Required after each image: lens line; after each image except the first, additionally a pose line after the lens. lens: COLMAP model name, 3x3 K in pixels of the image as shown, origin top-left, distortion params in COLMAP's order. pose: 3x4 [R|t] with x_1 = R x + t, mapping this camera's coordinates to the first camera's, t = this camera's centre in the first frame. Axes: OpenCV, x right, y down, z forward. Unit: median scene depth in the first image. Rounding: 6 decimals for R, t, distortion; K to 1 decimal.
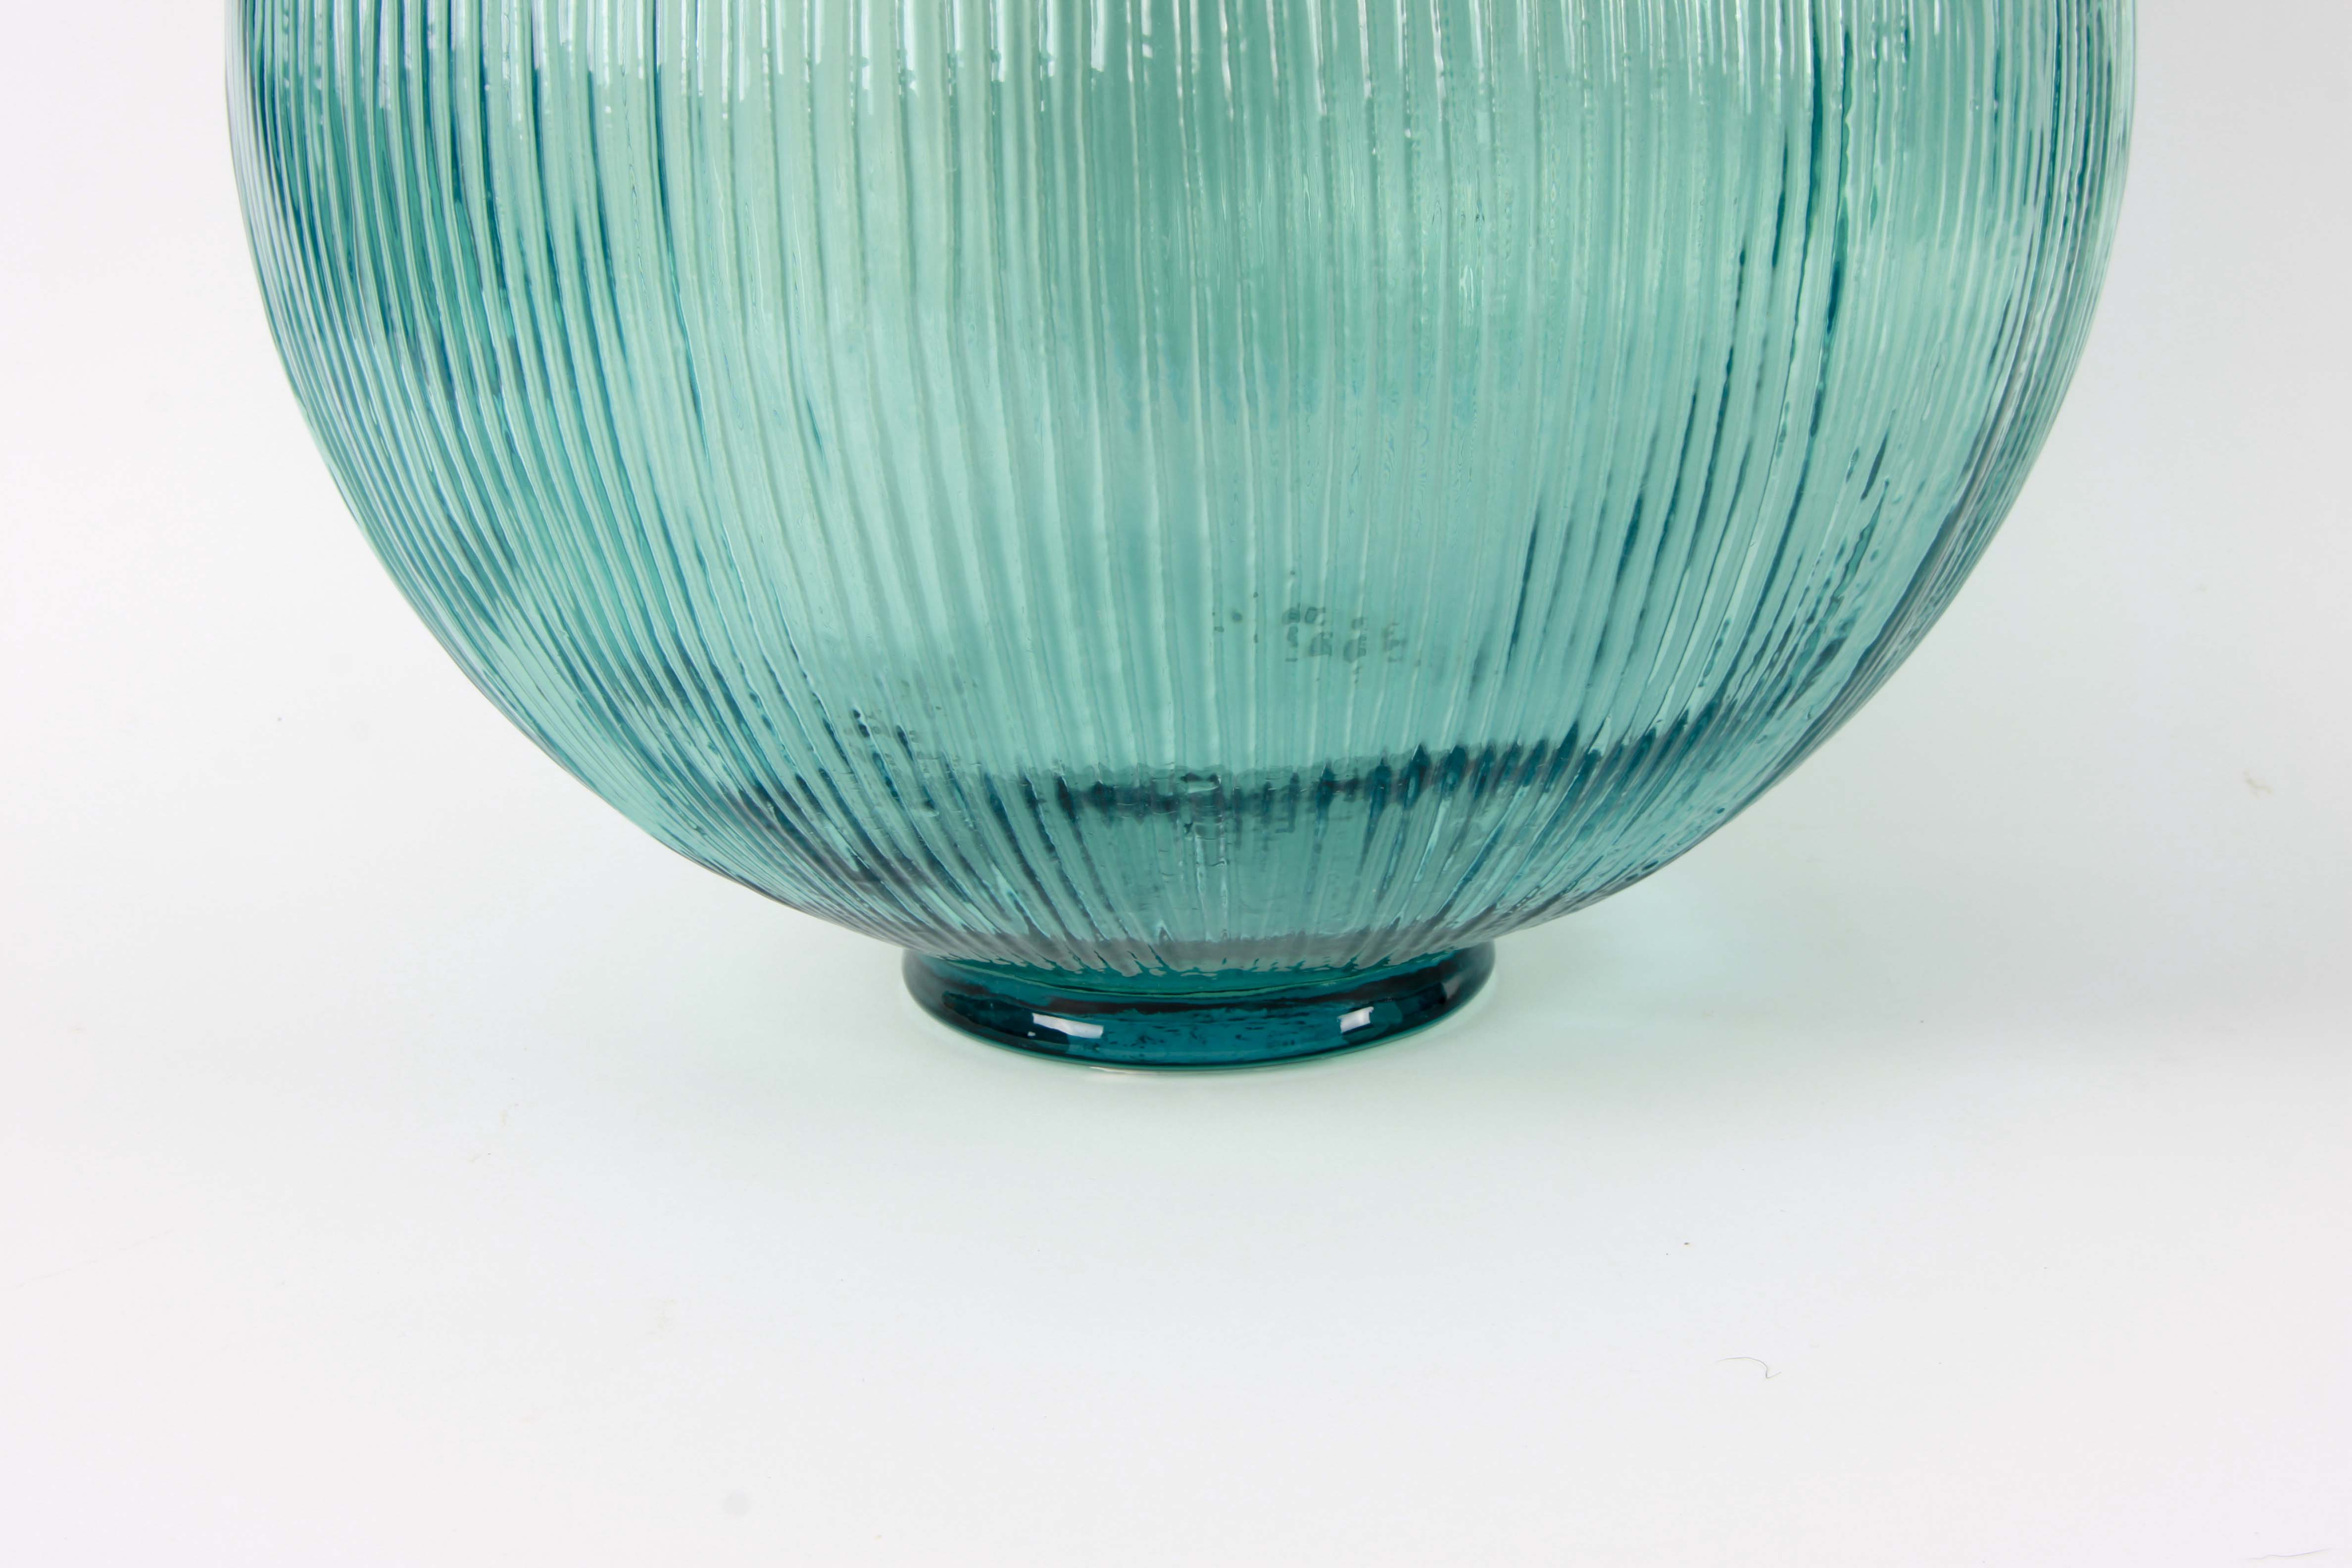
lens RADIAL K [[3468.4, 0, 1172.1], [0, 3468.4, 786.5], [0, 0, 1]] dist [0.045461, 0.000000]
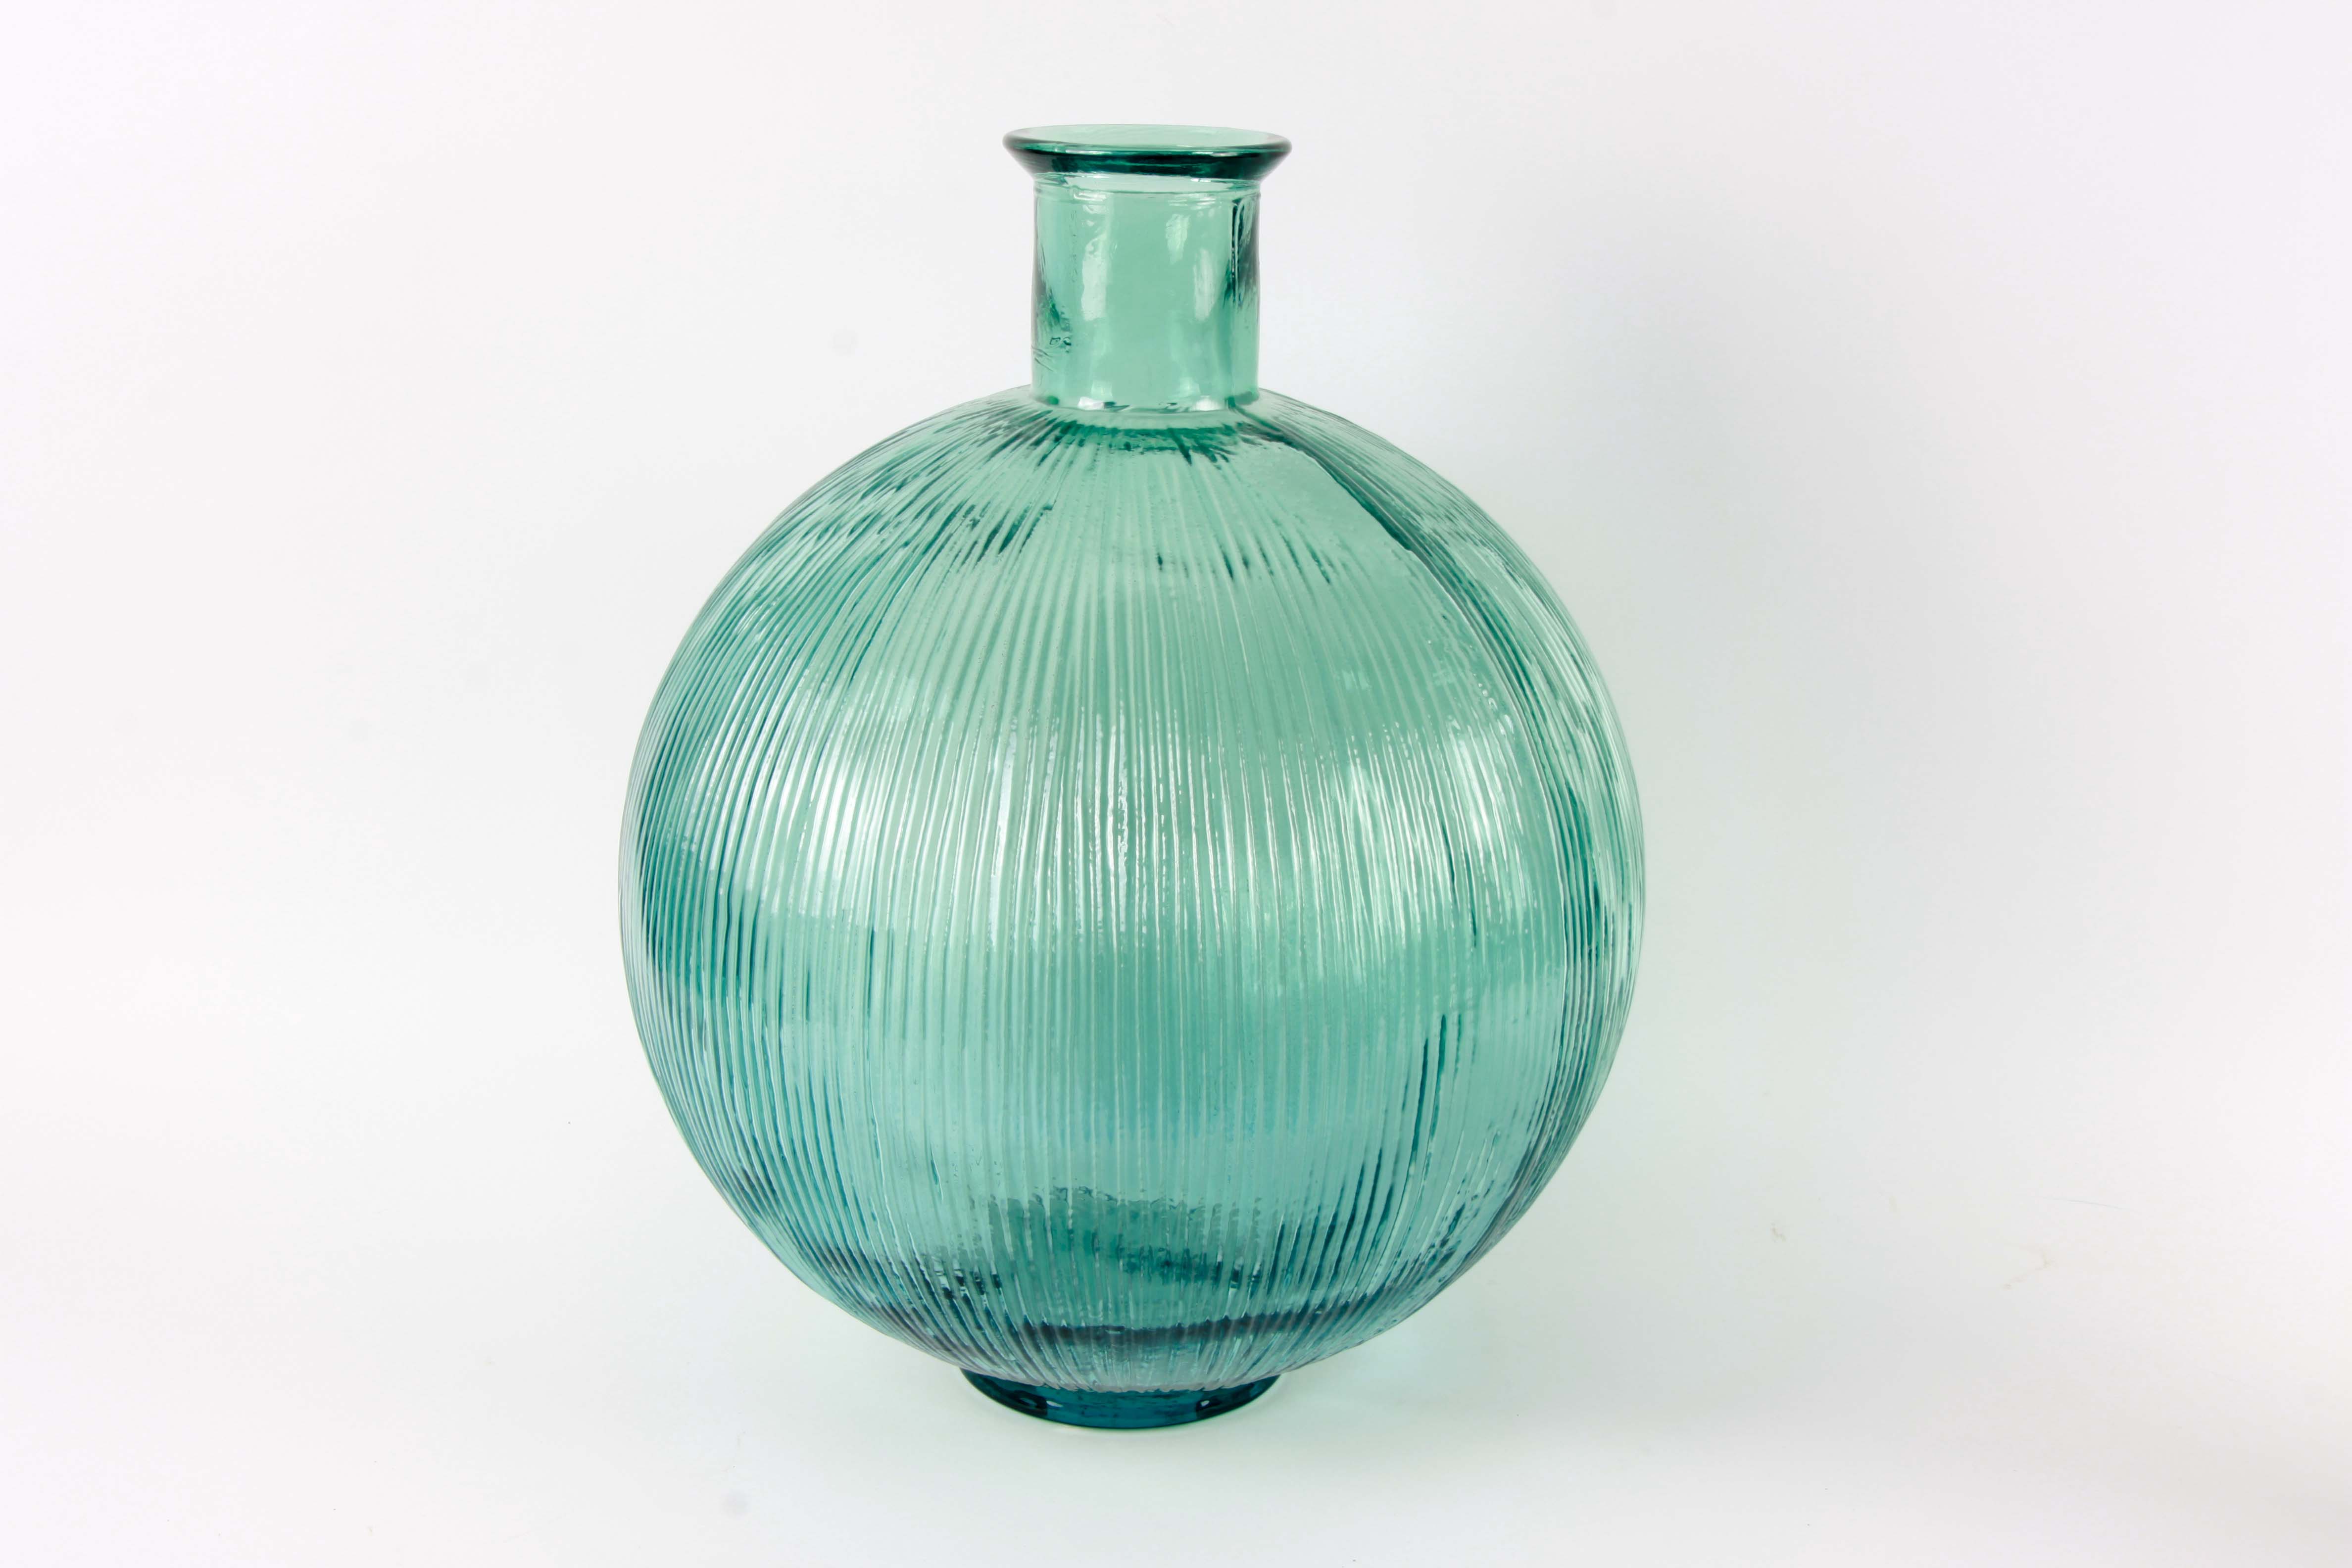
lens RADIAL K [[3468.4, 0, 1192.3], [0, 3468.4, 931.2], [0, 0, 1]] dist [0.045461, 0.000000]
pose [[0.998733, 0.049857, 0.006892, 0.026509], [-0.050149, 0.997383, 0.052073, -0.328652], [-0.004278, -0.052352, 0.998620, -0.965792]]
